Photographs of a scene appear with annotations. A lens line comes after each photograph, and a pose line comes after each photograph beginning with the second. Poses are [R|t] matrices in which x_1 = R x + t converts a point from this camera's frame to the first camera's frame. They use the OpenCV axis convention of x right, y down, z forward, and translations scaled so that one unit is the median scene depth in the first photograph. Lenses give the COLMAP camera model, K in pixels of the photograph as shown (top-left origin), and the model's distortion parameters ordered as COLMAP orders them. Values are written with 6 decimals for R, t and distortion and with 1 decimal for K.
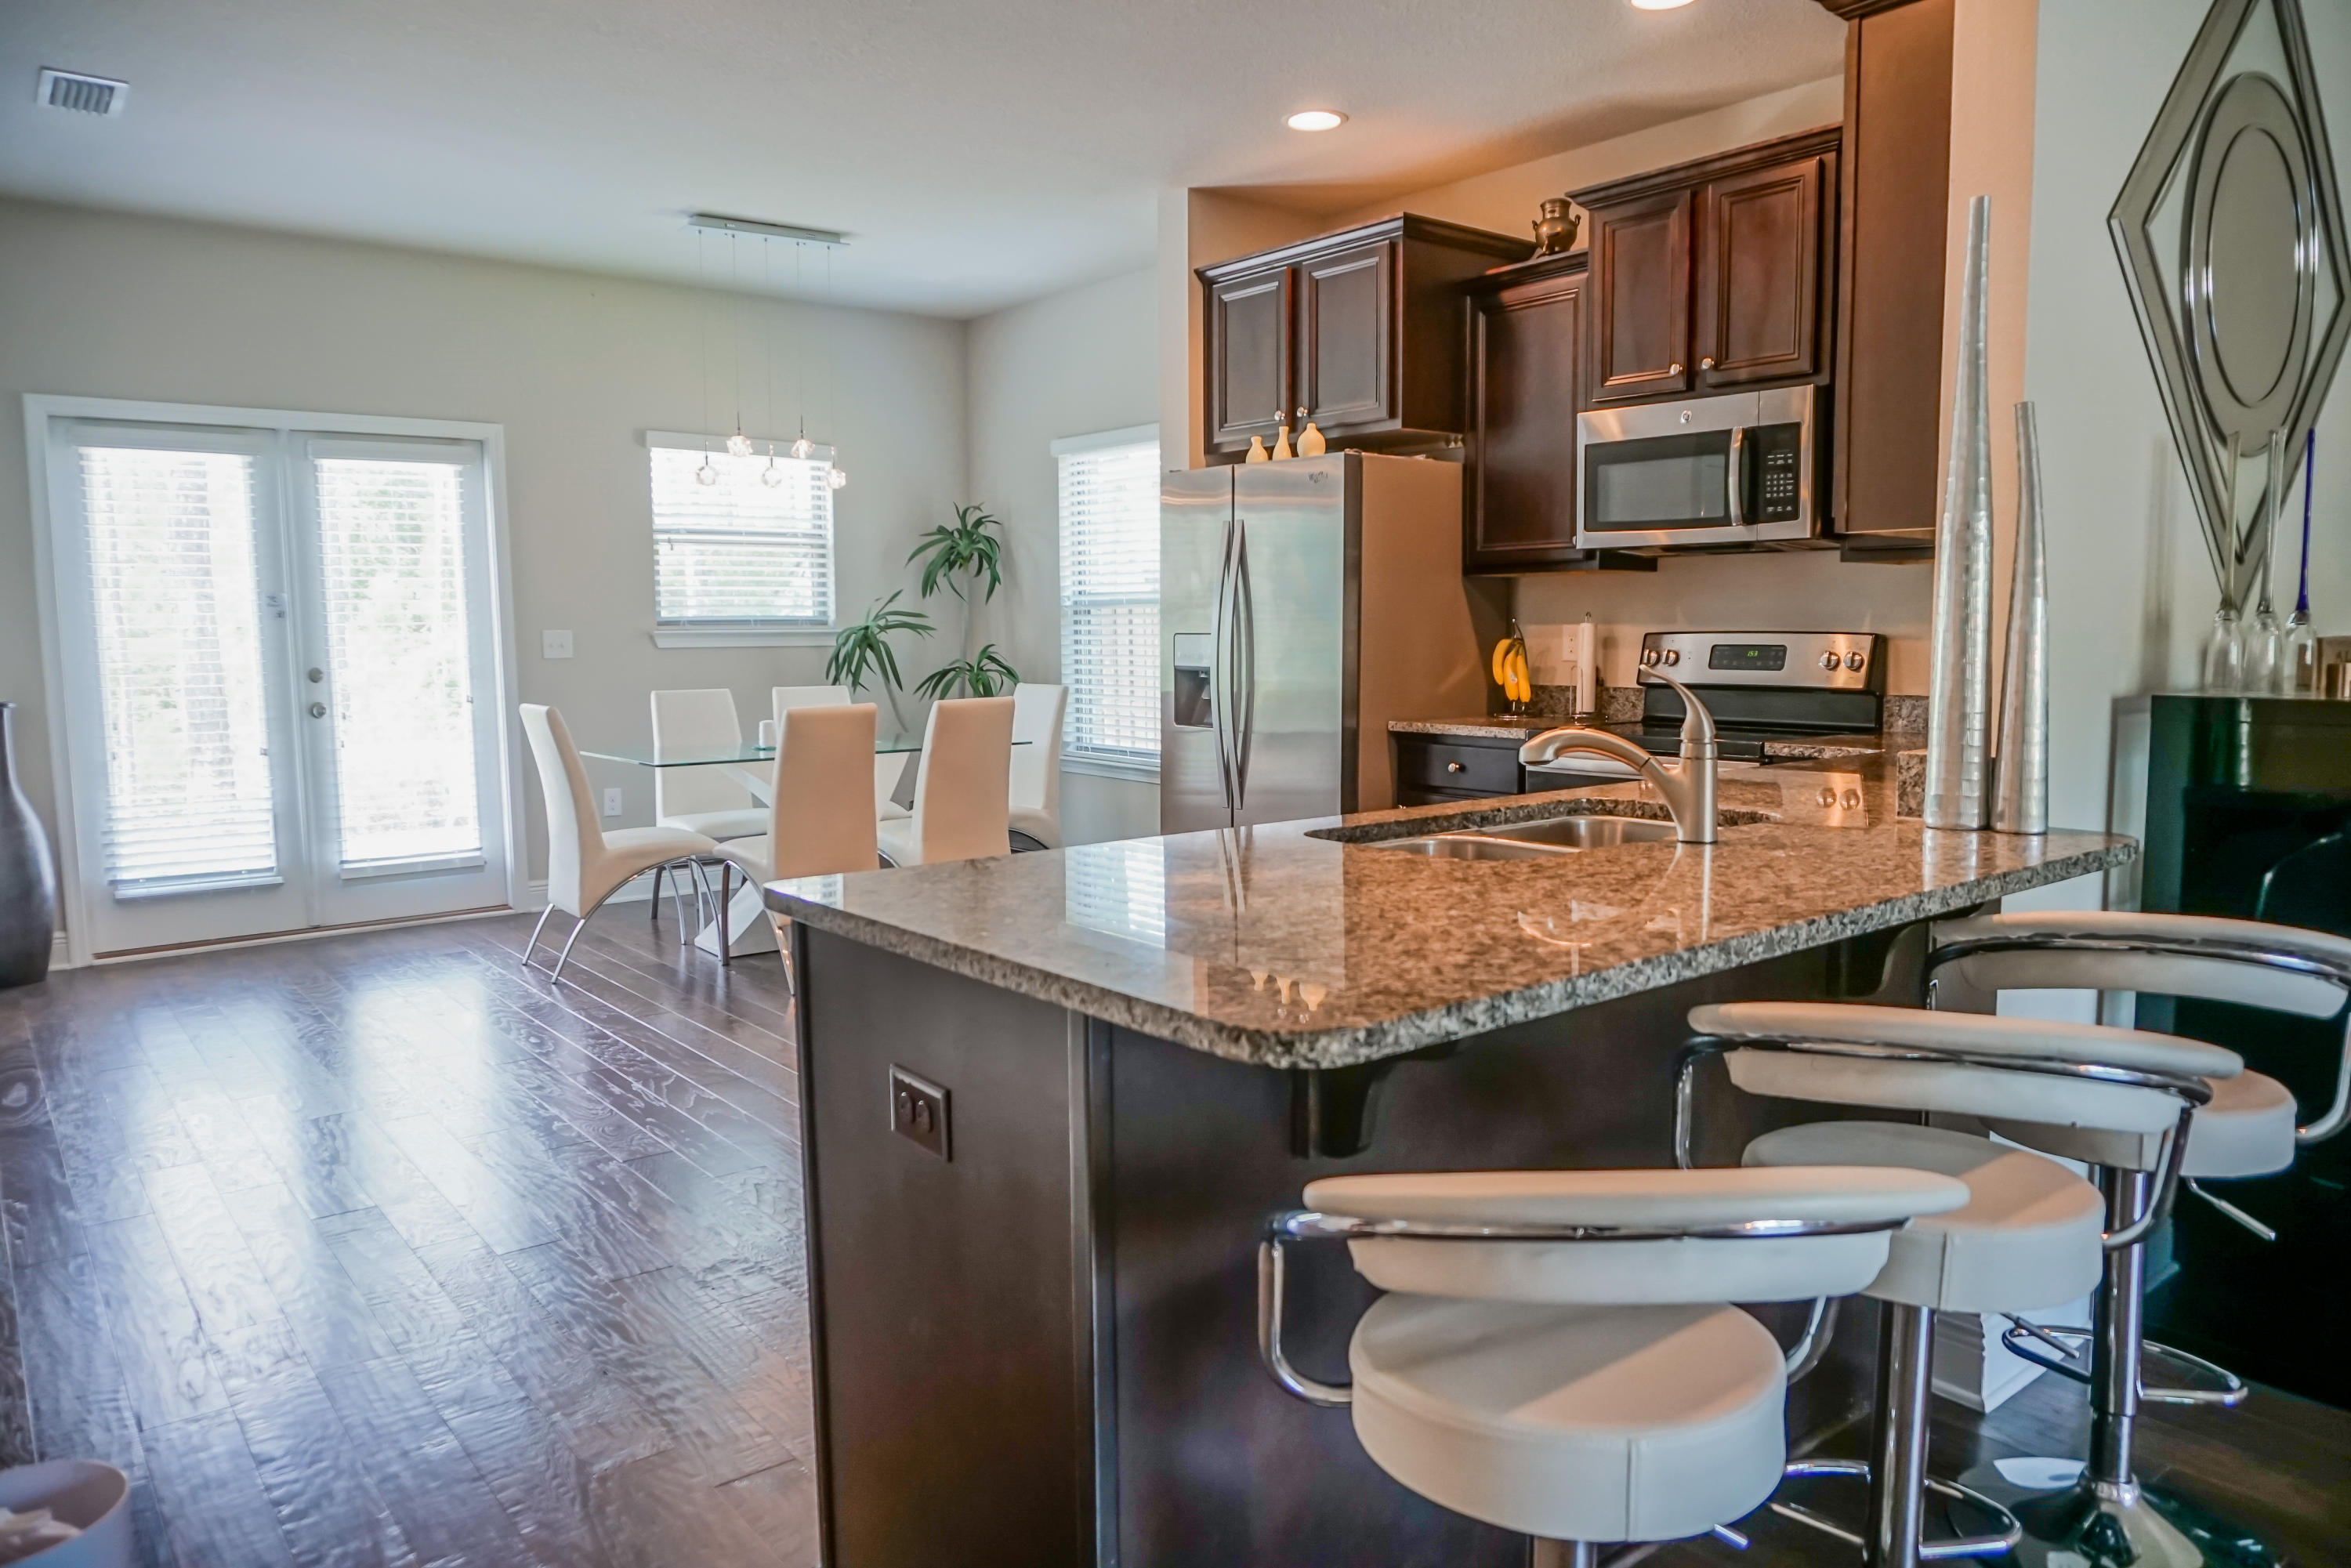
lens RADIAL K [[1606.1, 0, 1169.1], [0, 1606.1, 757.8], [0, 0, 1]] dist [-0.048864, 0.036469]
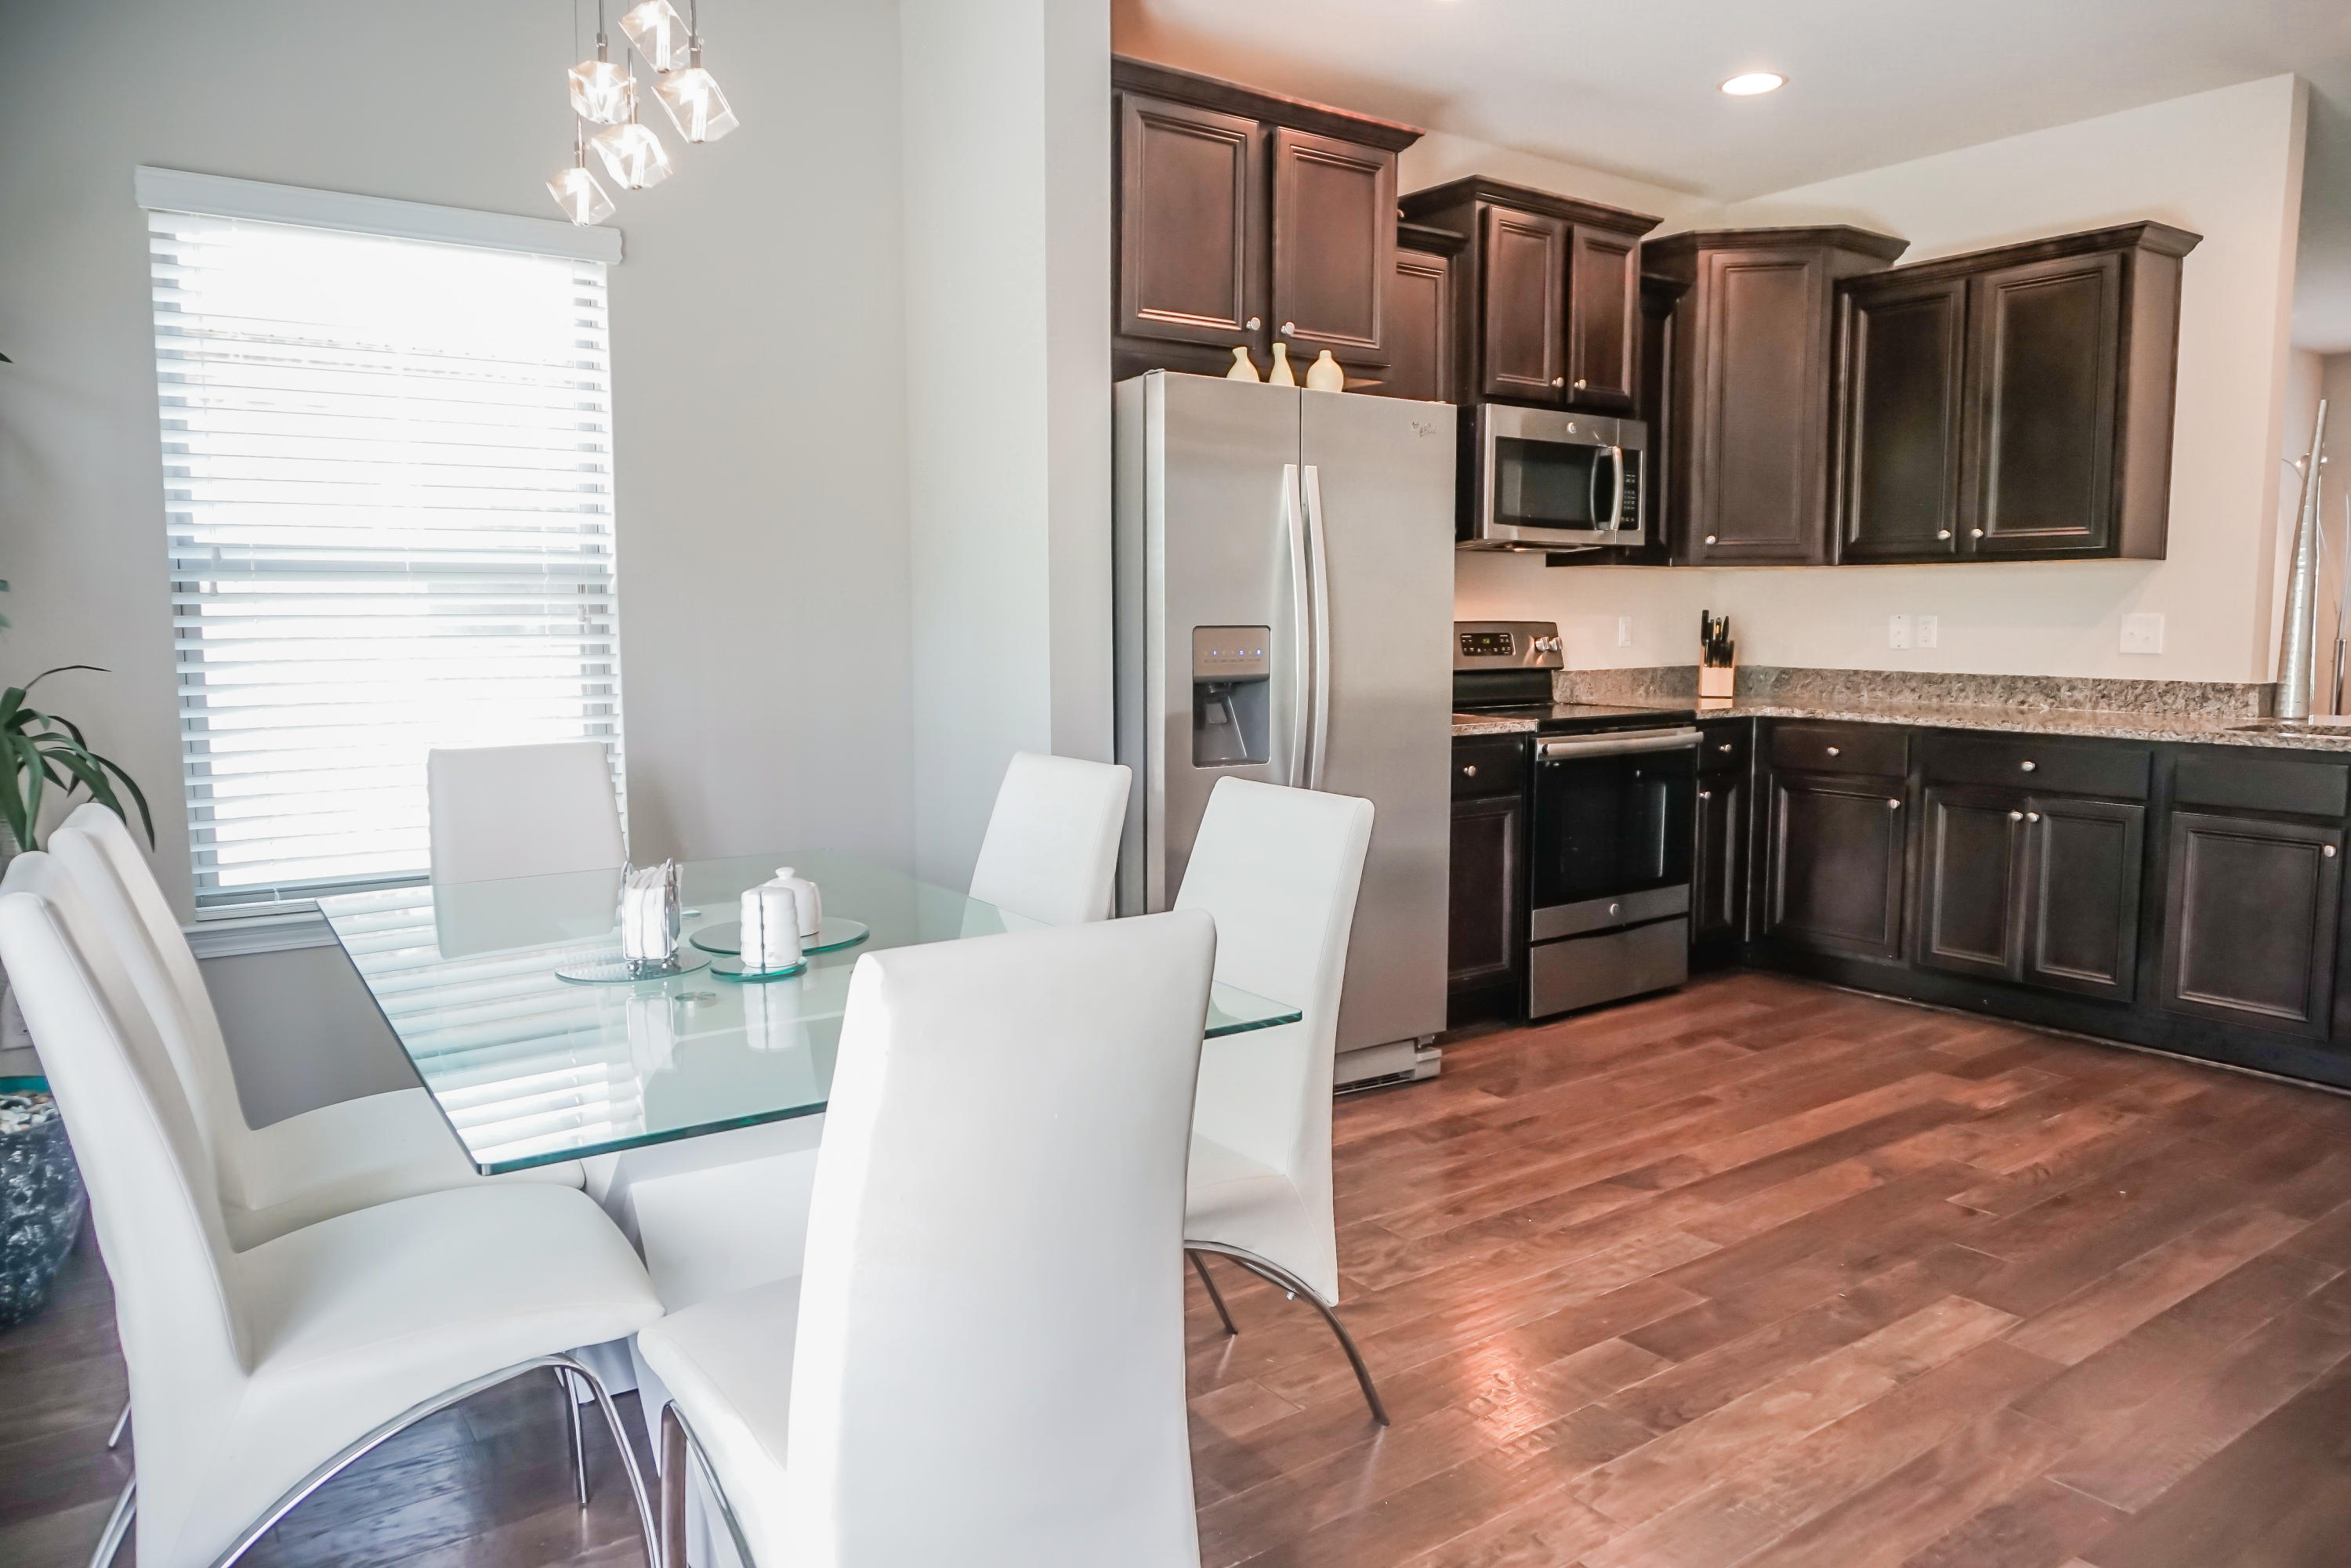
lens RADIAL K [[1606.1, 0, 1164.8], [0, 1606.1, 774.1], [0, 0, 1]] dist [-0.048864, 0.036469]
pose [[0.049633, -0.101151, 0.993632, -0.821124], [0.074222, 0.992481, 0.097326, -0.104494], [-0.996006, 0.068919, 0.056767, 1.240122]]
